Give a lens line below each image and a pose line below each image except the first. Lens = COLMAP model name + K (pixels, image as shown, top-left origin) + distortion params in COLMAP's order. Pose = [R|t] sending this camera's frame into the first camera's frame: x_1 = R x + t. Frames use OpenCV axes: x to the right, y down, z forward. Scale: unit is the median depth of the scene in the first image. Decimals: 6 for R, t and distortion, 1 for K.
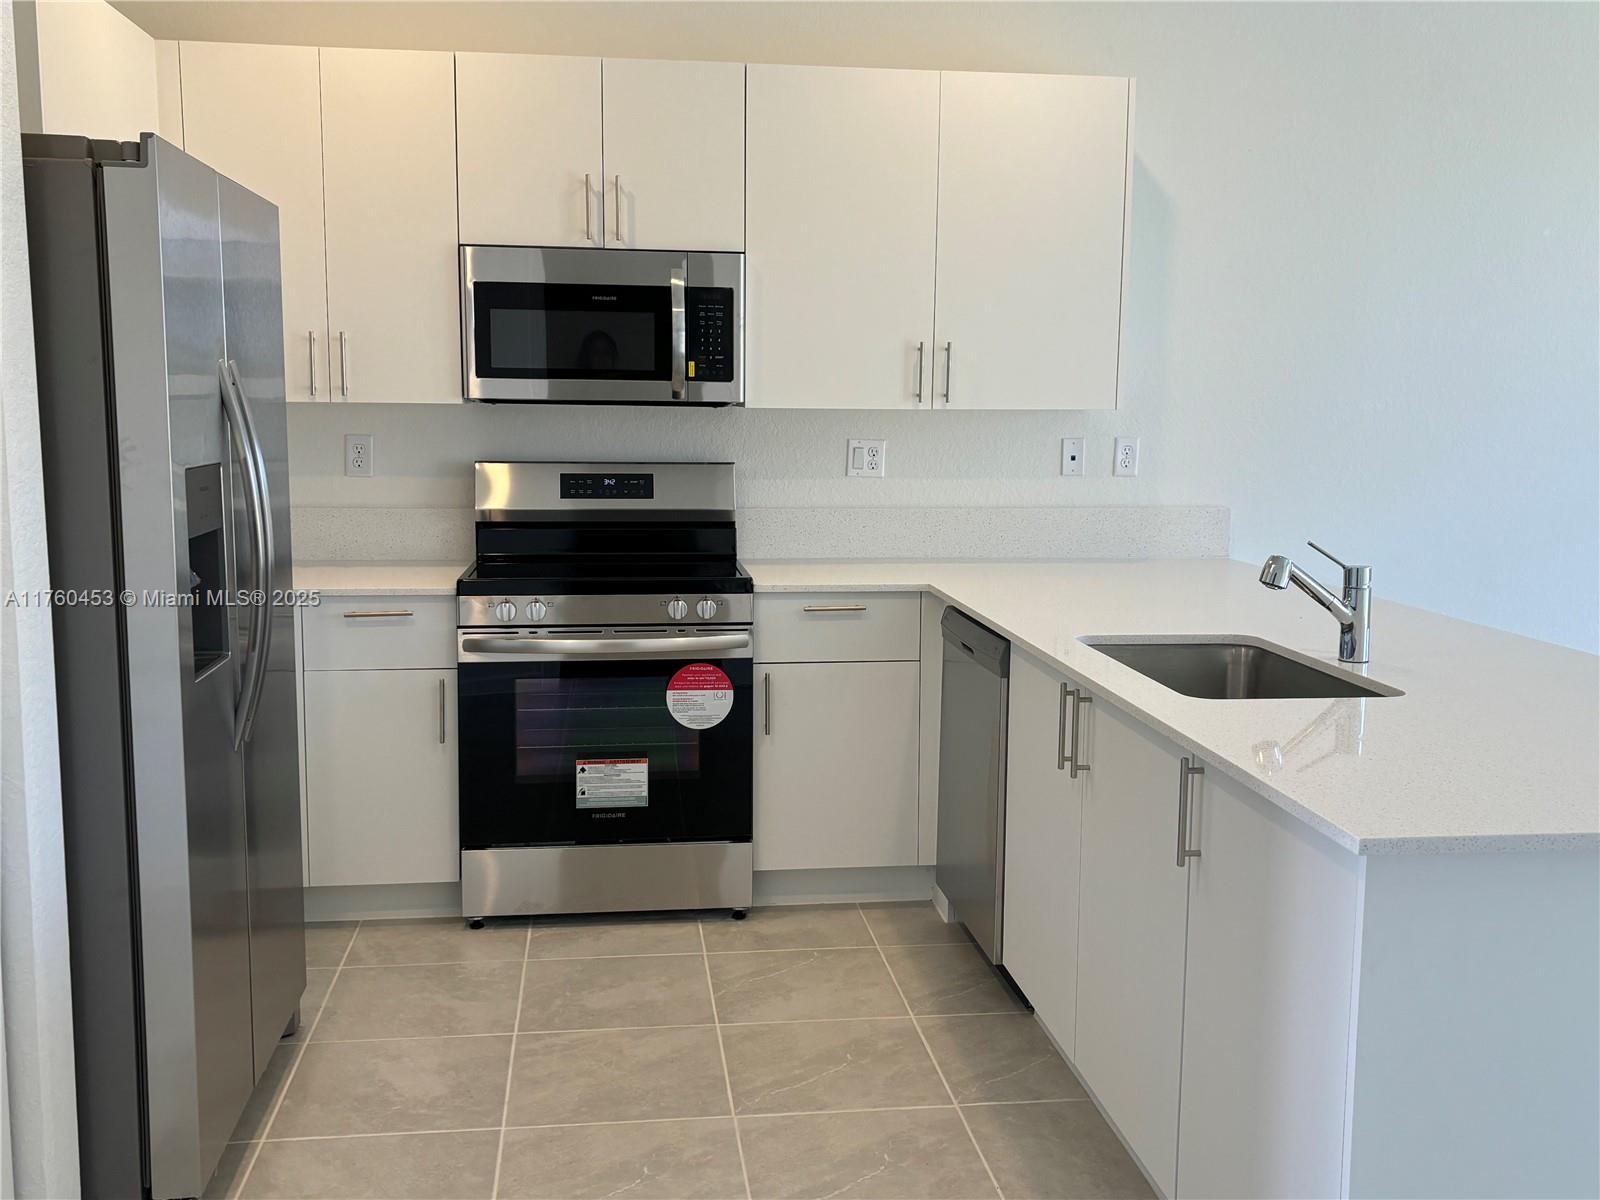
lens RADIAL K [[1559.3, 0, 799.9], [0, 1559.3, 579.1], [0, 0, 1]] dist [0.076404, -0.017727]
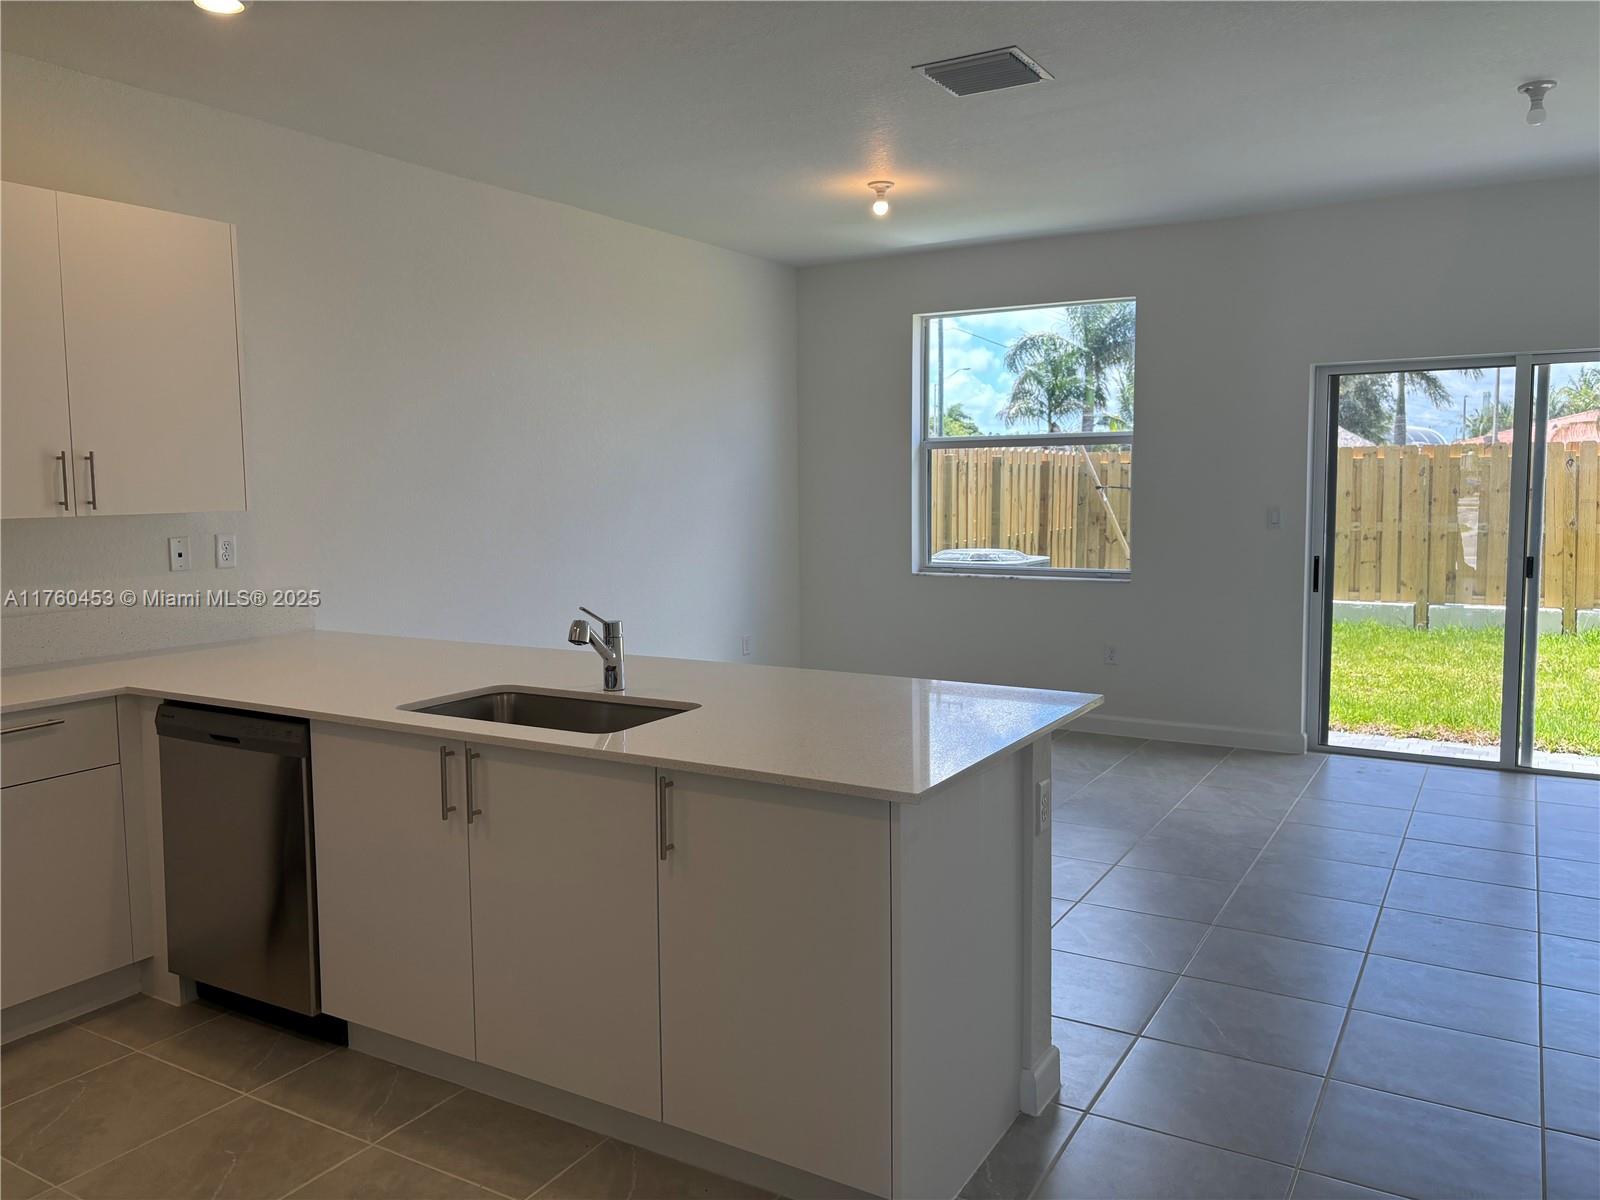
lens RADIAL K [[1199.5, 0, 795.2], [0, 1199.5, 583.5], [0, 0, 1]] dist [0.093899, -0.101039]
pose [[0.619524, -0.084680, 0.780397, -0.284126], [0.108630, 0.993847, 0.021605, -0.036035], [-0.777425, 0.071390, 0.624911, 0.159466]]
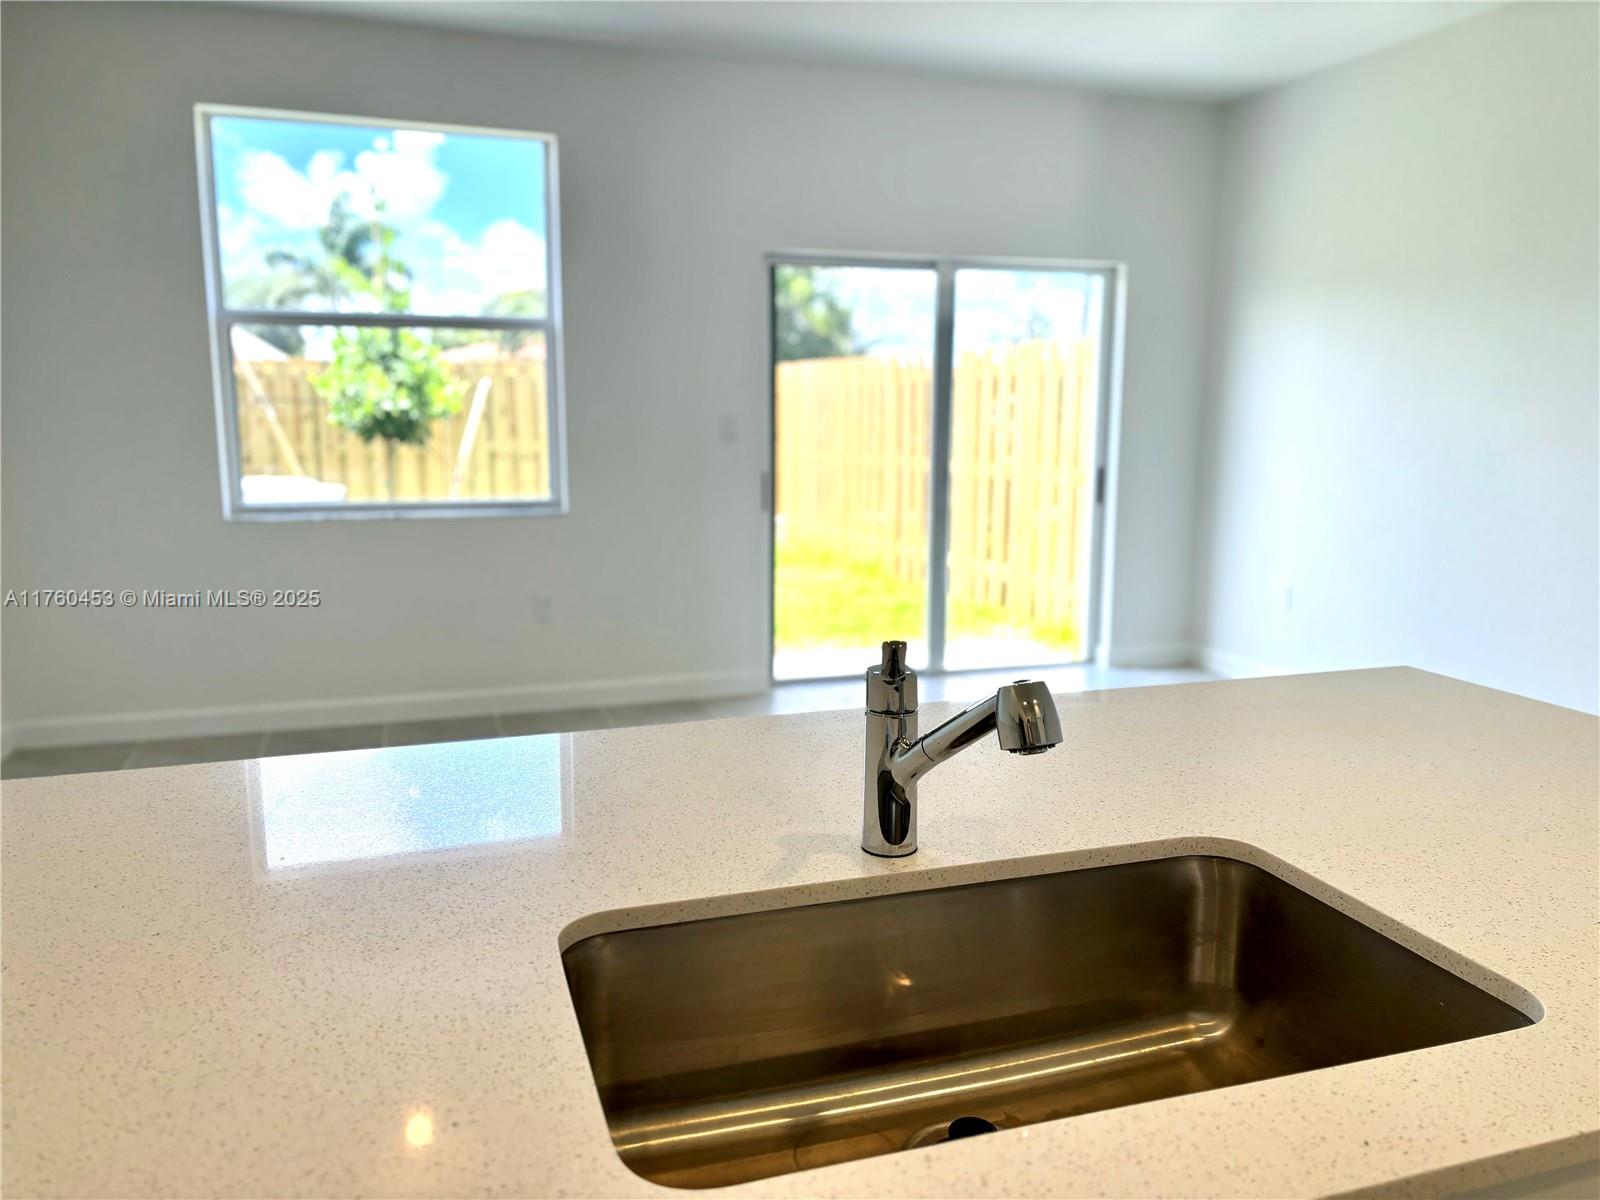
lens RADIAL K [[1202.5, 0, 800.0], [0, 1202.5, 600.0], [0, 0, 1]] dist [0.085572, -0.088181]
pose [[-0.191238, -0.175981, 0.965639, -0.020648], [0.112097, 0.973444, 0.199603, -0.093806], [-0.975122, 0.146417, -0.166433, 0.844004]]
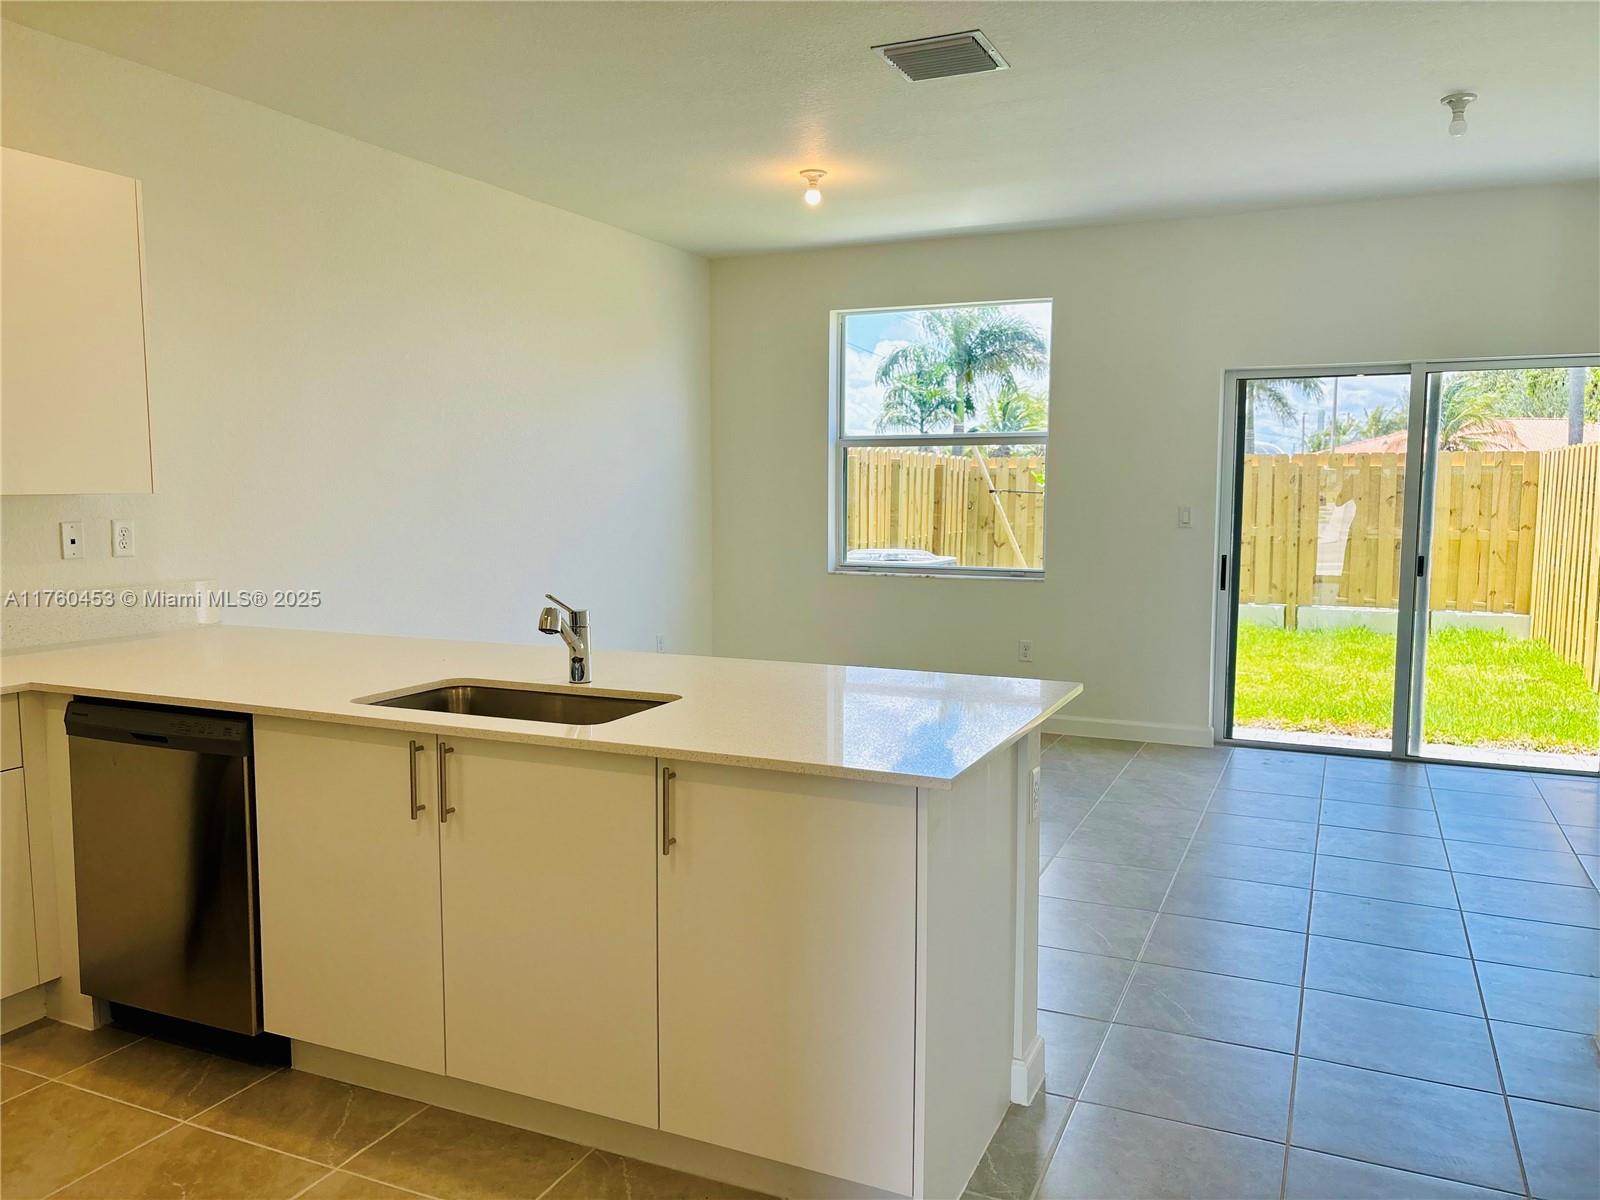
lens RADIAL K [[1202.5, 0, 800.0], [0, 1202.5, 600.0], [0, 0, 1]] dist [0.085572, -0.088181]
pose [[0.528593, -0.090404, 0.844047, -0.307082], [0.103326, 0.993772, 0.041732, -0.030602], [-0.842563, 0.065153, 0.534642, 0.231020]]
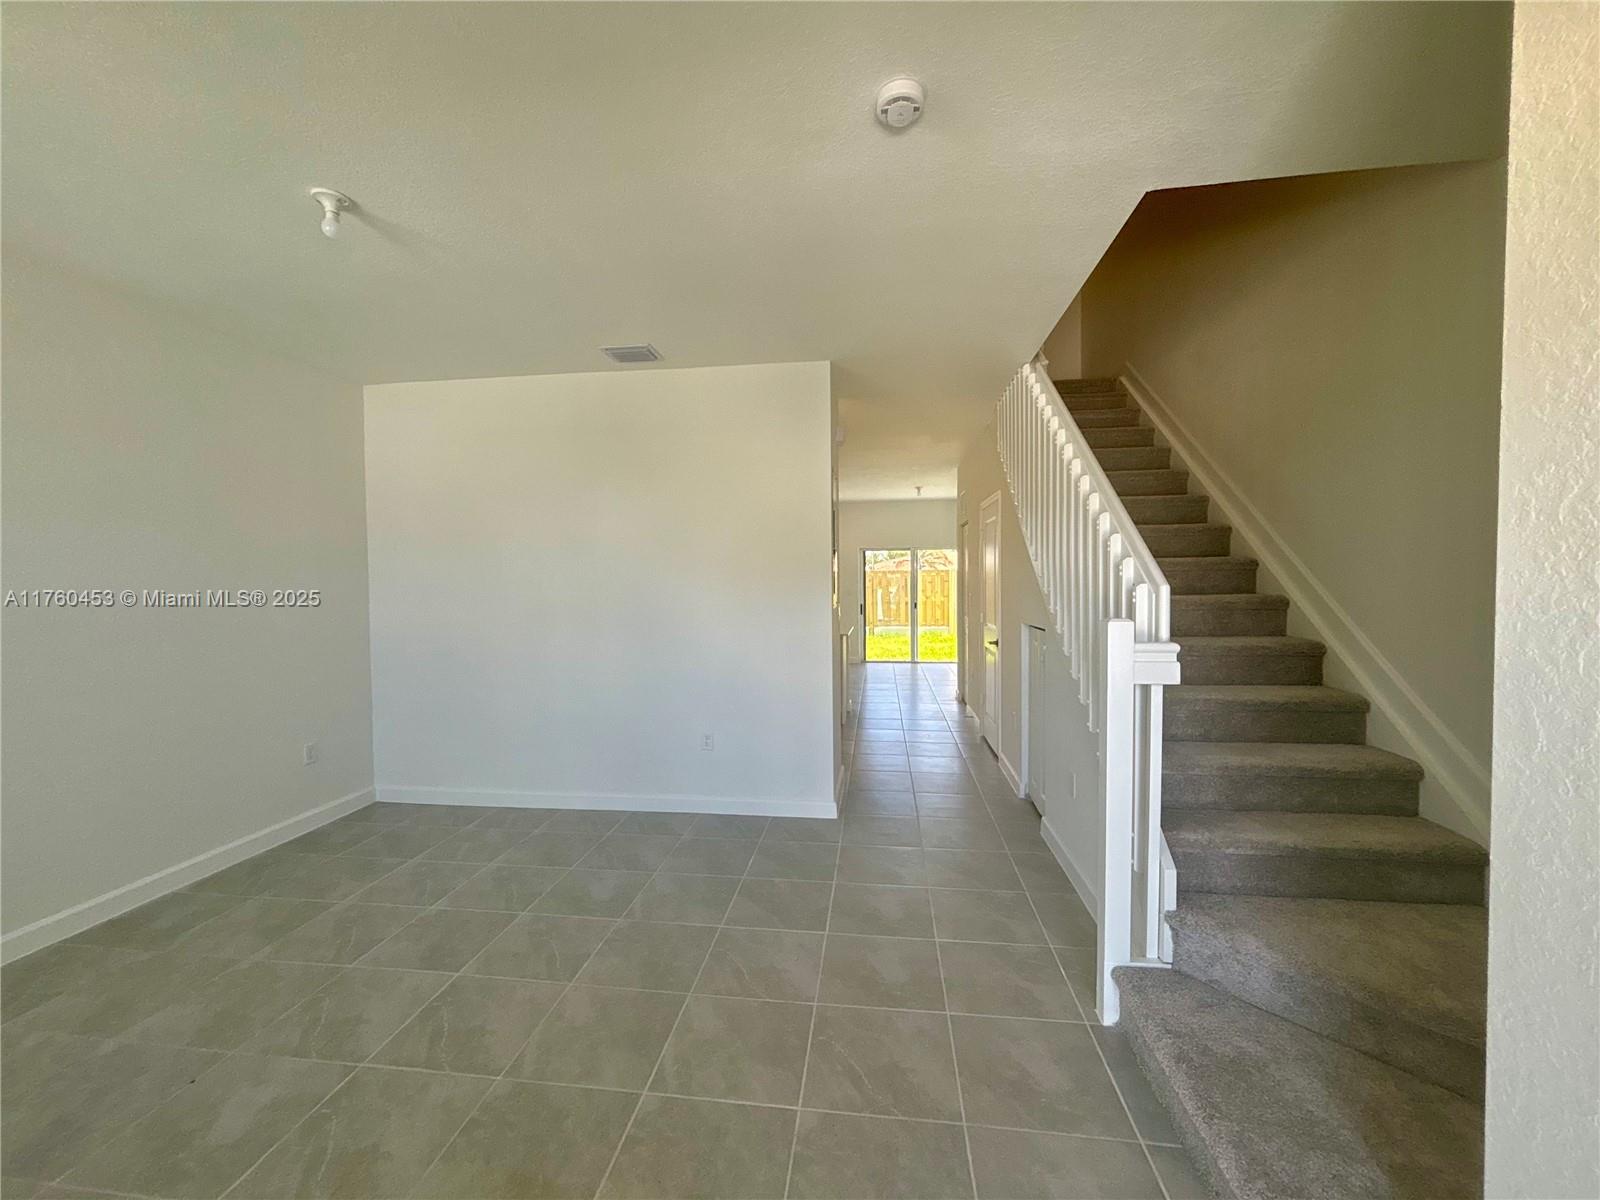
lens RADIAL K [[645.1, 0, 800.0], [0, 645.1, 600.0], [0, 0, 1]] dist [-0.000086, -0.000018]
pose [[0.254152, -0.040050, 0.966335, -1.443549], [0.123721, 0.992280, 0.008586, -0.036931], [-0.959218, 0.117374, 0.257145, 0.150590]]
